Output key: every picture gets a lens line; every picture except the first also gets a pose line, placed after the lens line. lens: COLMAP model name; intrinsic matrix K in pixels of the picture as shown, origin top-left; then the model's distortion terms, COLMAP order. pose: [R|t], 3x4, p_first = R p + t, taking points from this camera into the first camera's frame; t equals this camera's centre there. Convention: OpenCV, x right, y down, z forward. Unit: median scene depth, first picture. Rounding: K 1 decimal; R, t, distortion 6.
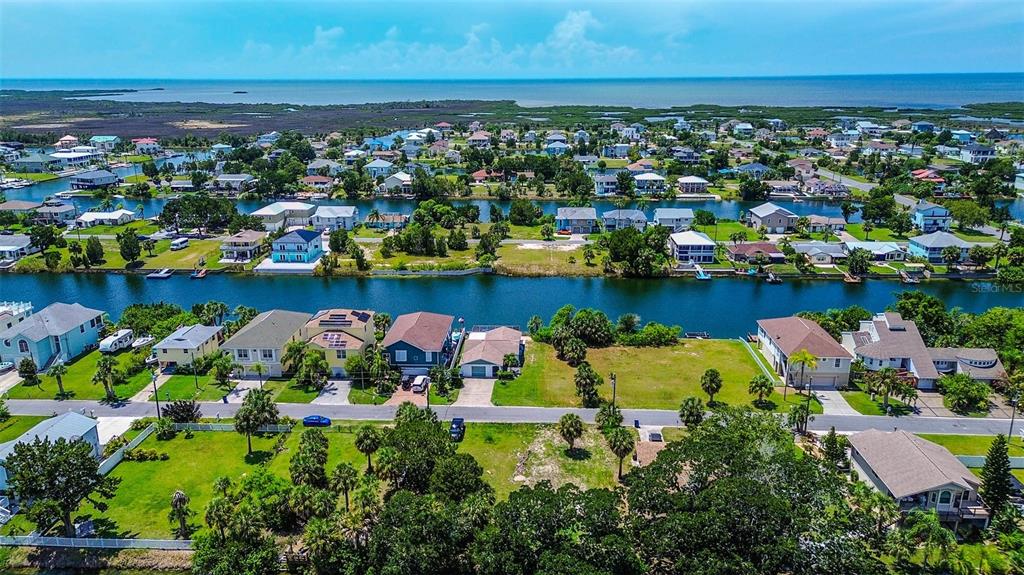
lens RADIAL K [[727.3, 0, 509.7], [0, 727.3, 288.9], [0, 0, 1]] dist [0.072541, -0.044156]
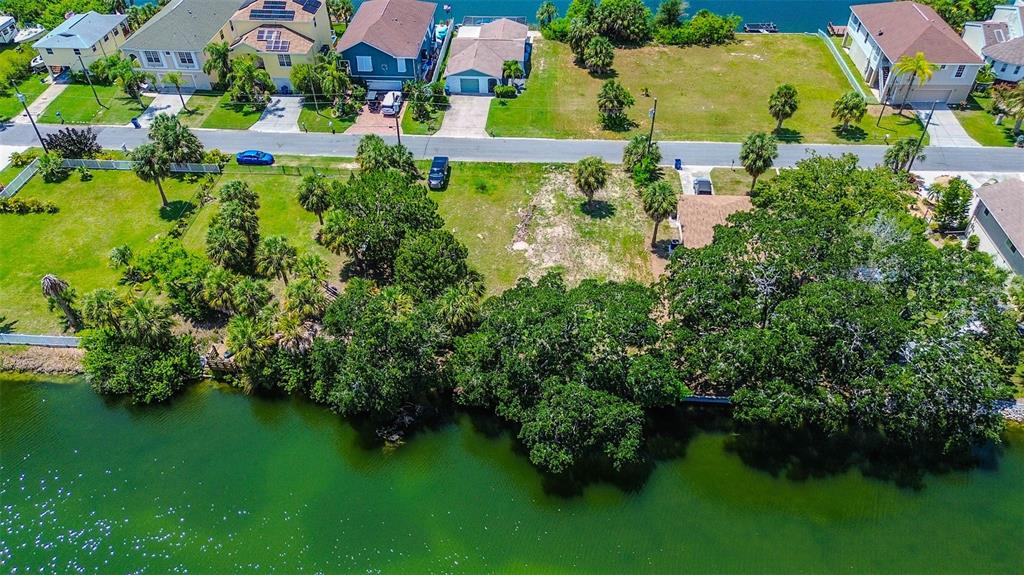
lens RADIAL K [[727.3, 0, 509.7], [0, 727.3, 288.9], [0, 0, 1]] dist [0.072541, -0.044156]
pose [[0.999896, 0.004197, -0.013813, 0.010438], [0.001964, 0.908359, 0.418187, -0.012678], [0.014302, -0.418170, 0.908256, 0.234018]]
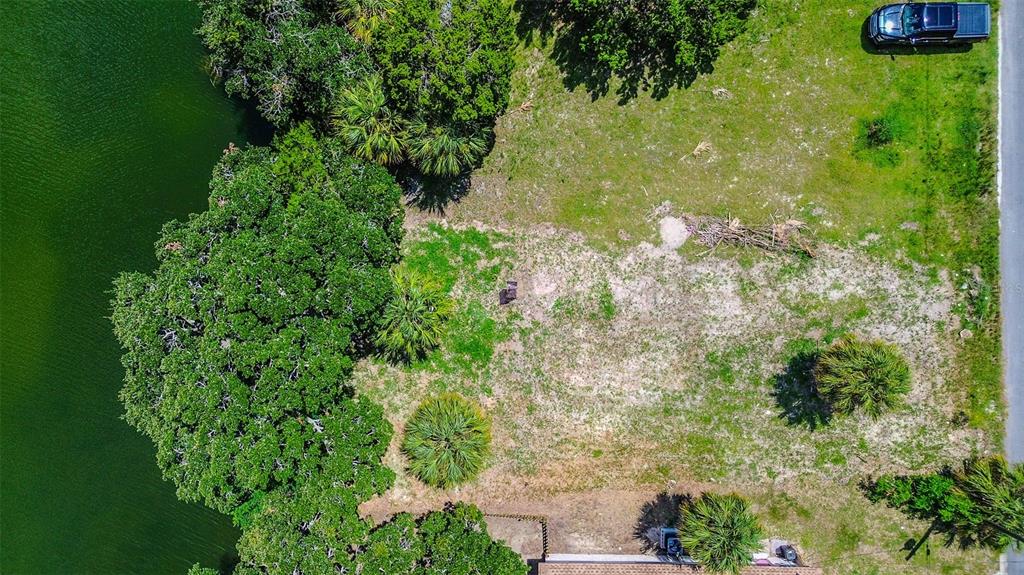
lens RADIAL K [[727.3, 0, 509.7], [0, 727.3, 288.9], [0, 0, 1]] dist [0.072541, -0.044156]
pose [[0.049494, 0.998722, -0.010240, 0.033946], [-0.270527, 0.023275, 0.962431, -0.064594], [0.961439, -0.044865, 0.271333, 0.644497]]
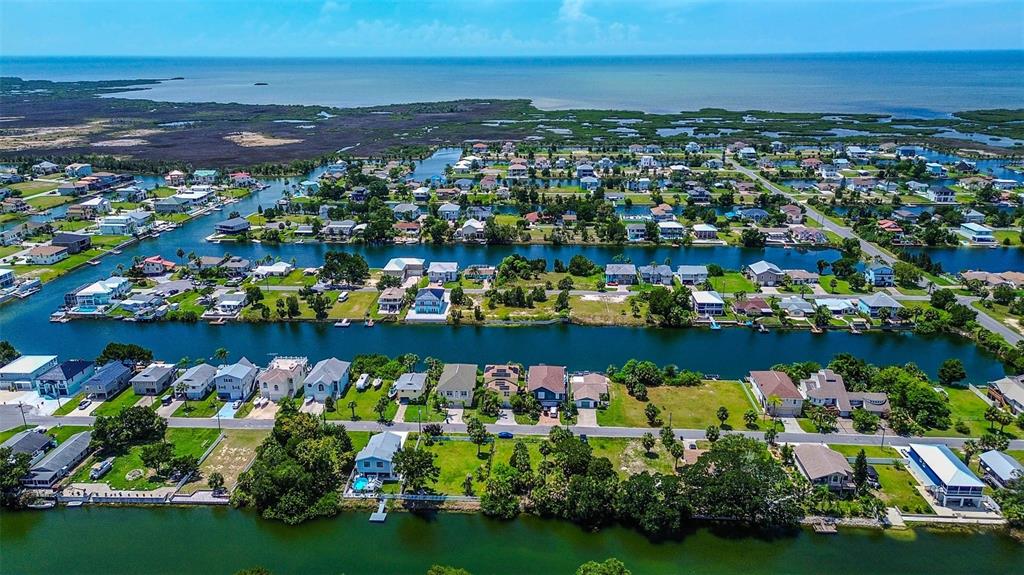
lens RADIAL K [[727.3, 0, 509.7], [0, 727.3, 288.9], [0, 0, 1]] dist [0.072541, -0.044156]
pose [[0.999987, 0.000831, -0.005083, -0.222329], [-0.000674, 0.999529, 0.030680, -0.219862], [0.005106, -0.030676, 0.999516, -0.738196]]
